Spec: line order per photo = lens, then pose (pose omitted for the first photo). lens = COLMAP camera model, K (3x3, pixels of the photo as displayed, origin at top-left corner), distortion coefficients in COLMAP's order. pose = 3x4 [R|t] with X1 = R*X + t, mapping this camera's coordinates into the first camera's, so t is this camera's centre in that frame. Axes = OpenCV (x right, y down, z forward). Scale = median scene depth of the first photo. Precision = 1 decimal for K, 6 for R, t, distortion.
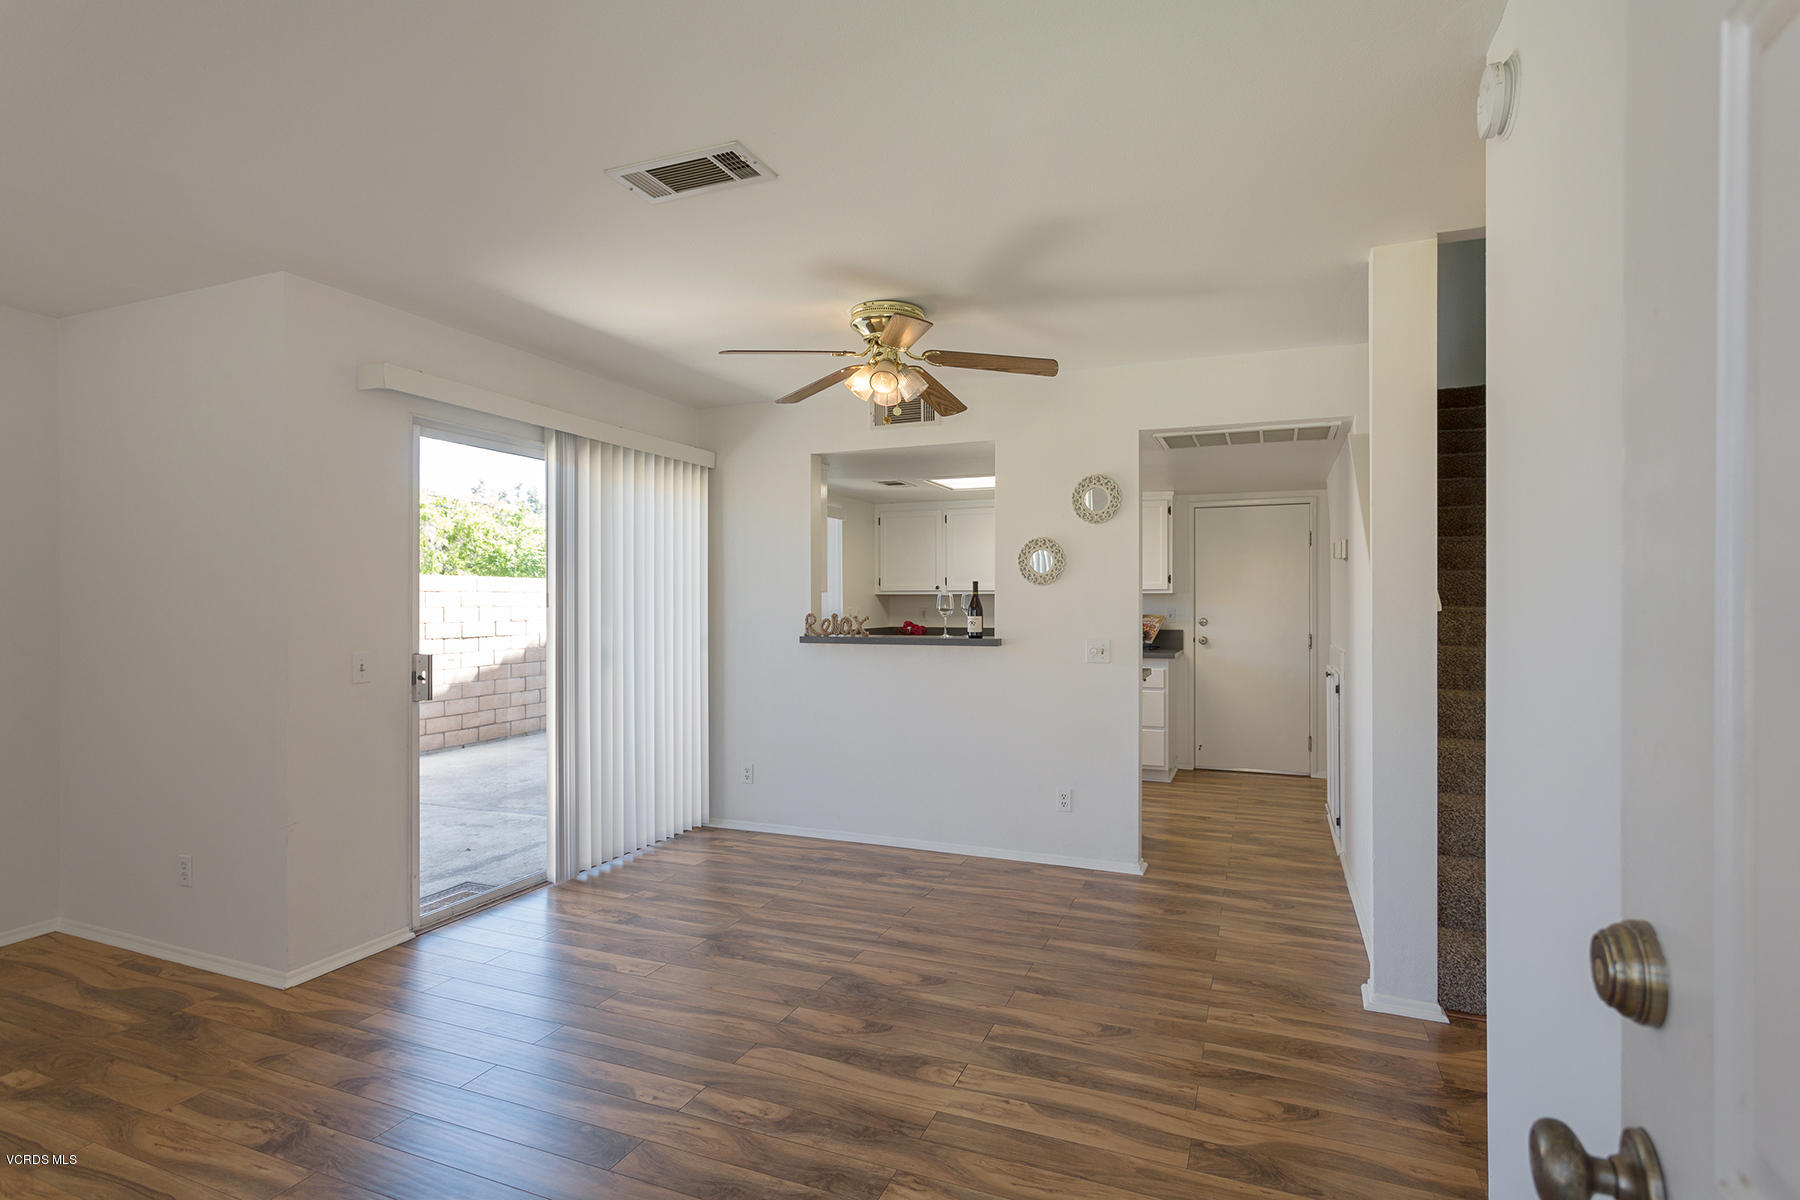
lens RADIAL K [[895.0, 0, 924.8], [0, 895.0, 606.0], [0, 0, 1]] dist [0.000712, 0.000069]
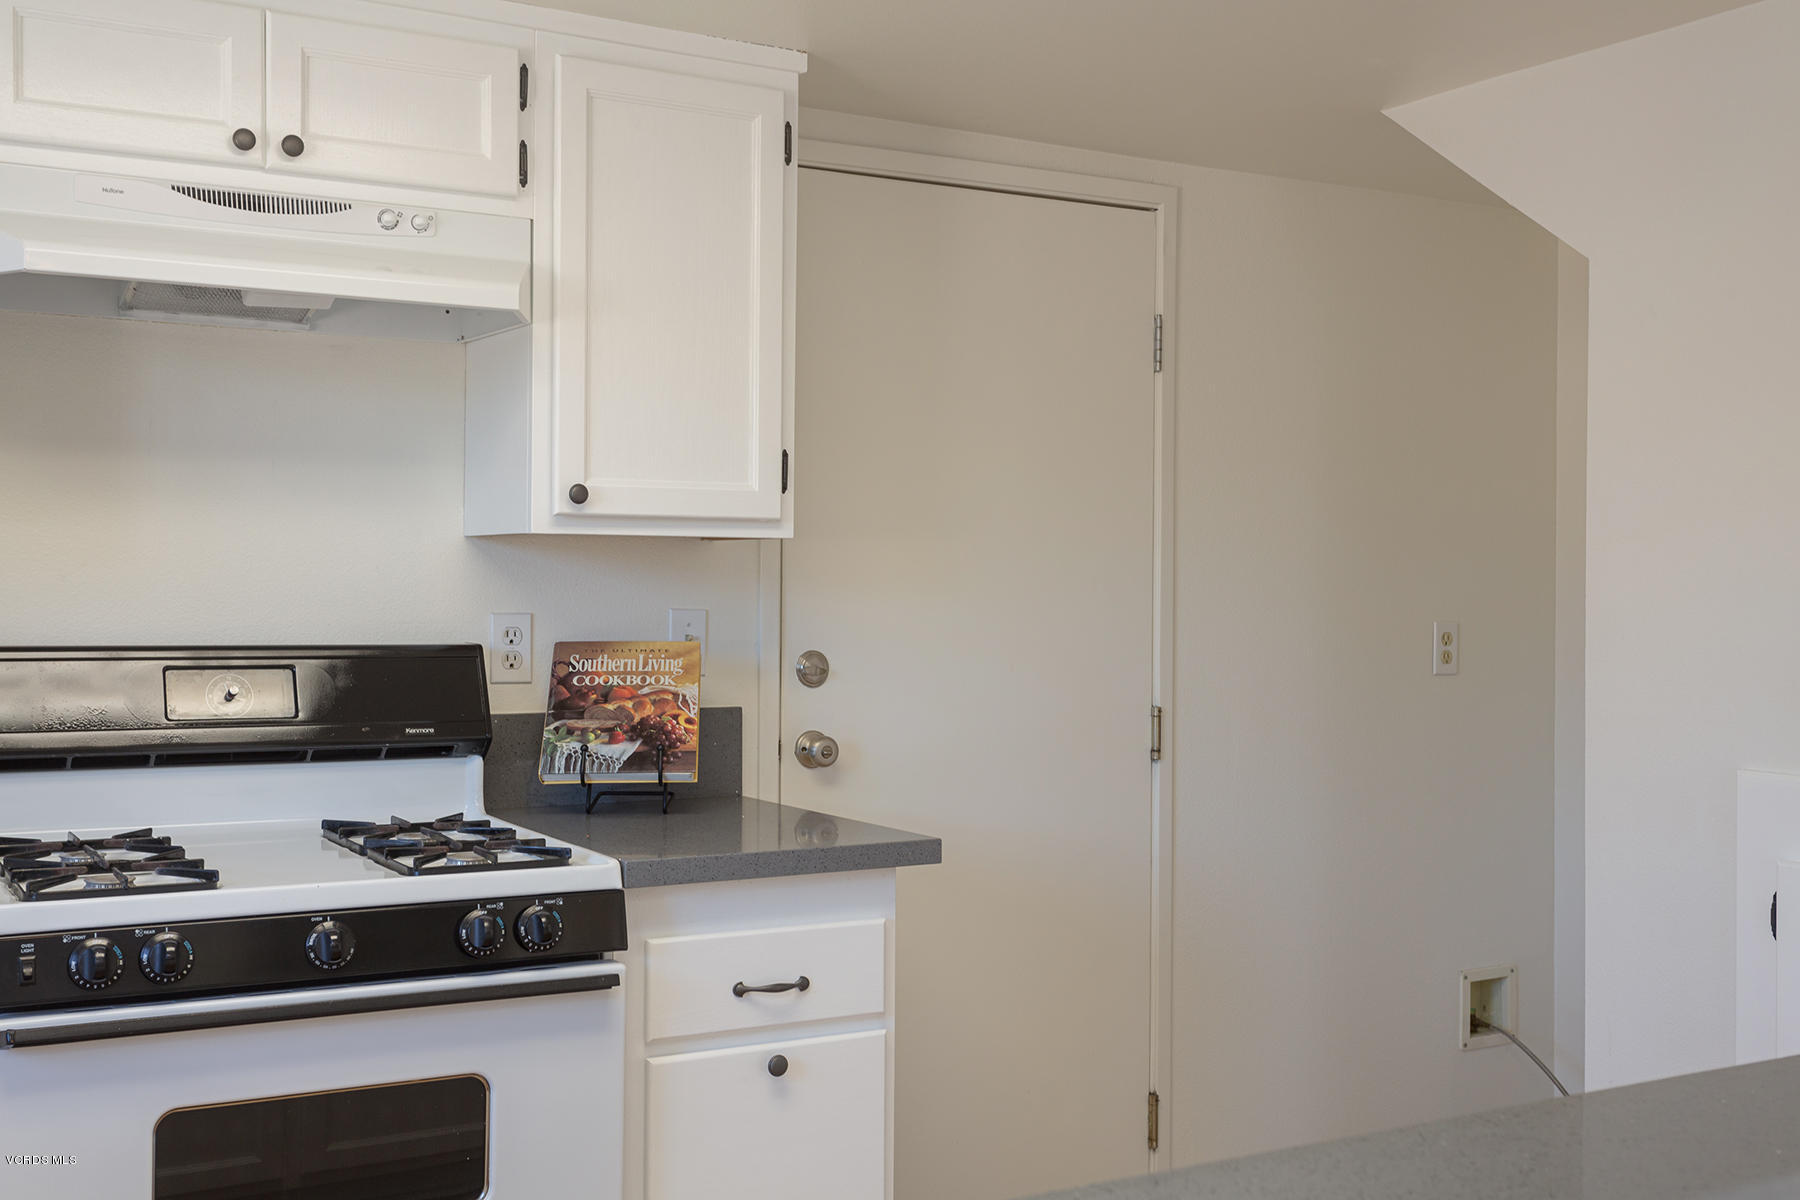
lens RADIAL K [[1959.3, 0, 900.0], [0, 1959.3, 600.0], [0, 0, 1]] dist [0.003651, -0.000795]
pose [[0.619878, -0.000468, 0.784698, -0.109269], [-0.002890, 0.999992, 0.002880, -0.002120], [-0.784693, -0.004053, 0.619871, 1.080821]]
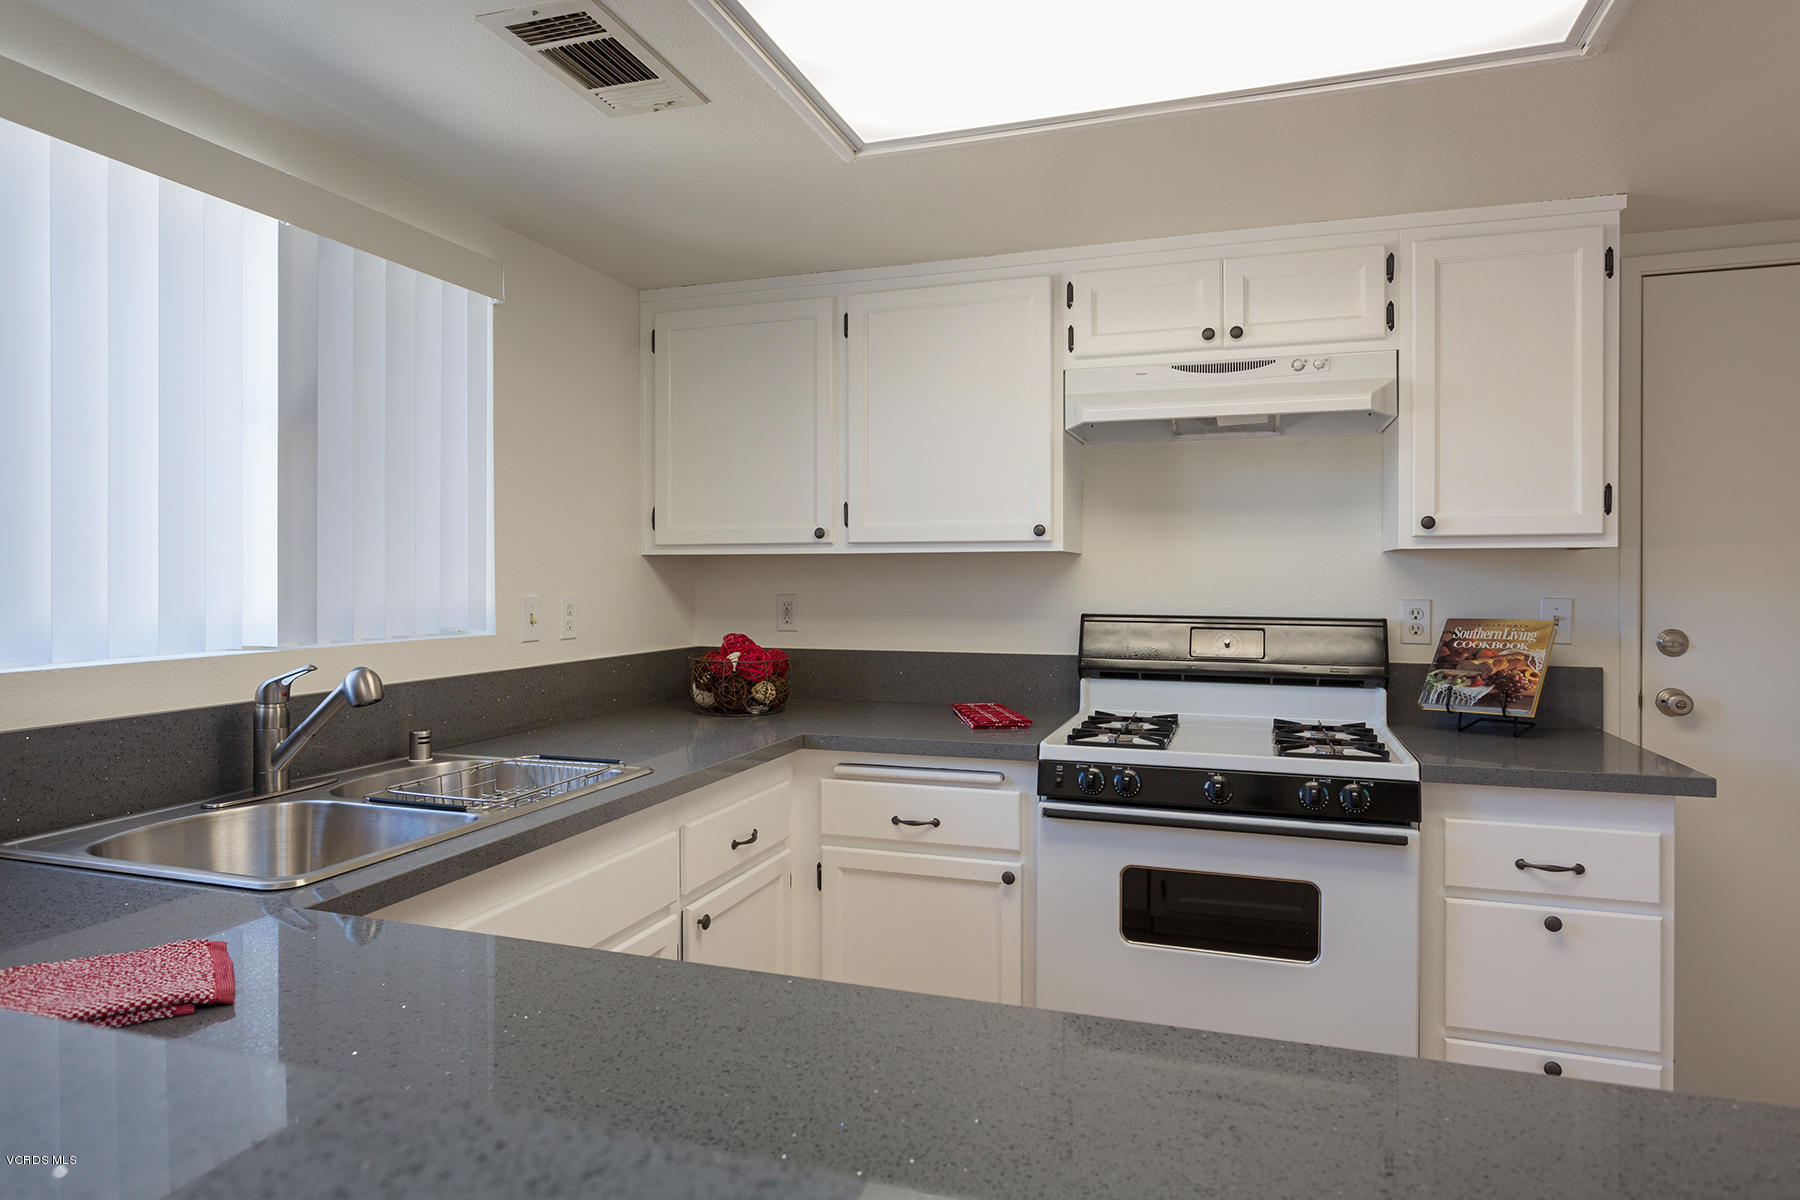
lens RADIAL K [[1056.3, 0, 892.1], [0, 1056.3, 581.3], [0, 0, 1]] dist [-0.002952, 0.000242]
pose [[0.999178, 0.002275, 0.040485, 0.042453], [-0.002112, 0.999989, -0.004073, -0.002316], [-0.040494, 0.003984, 0.999172, 1.038833]]
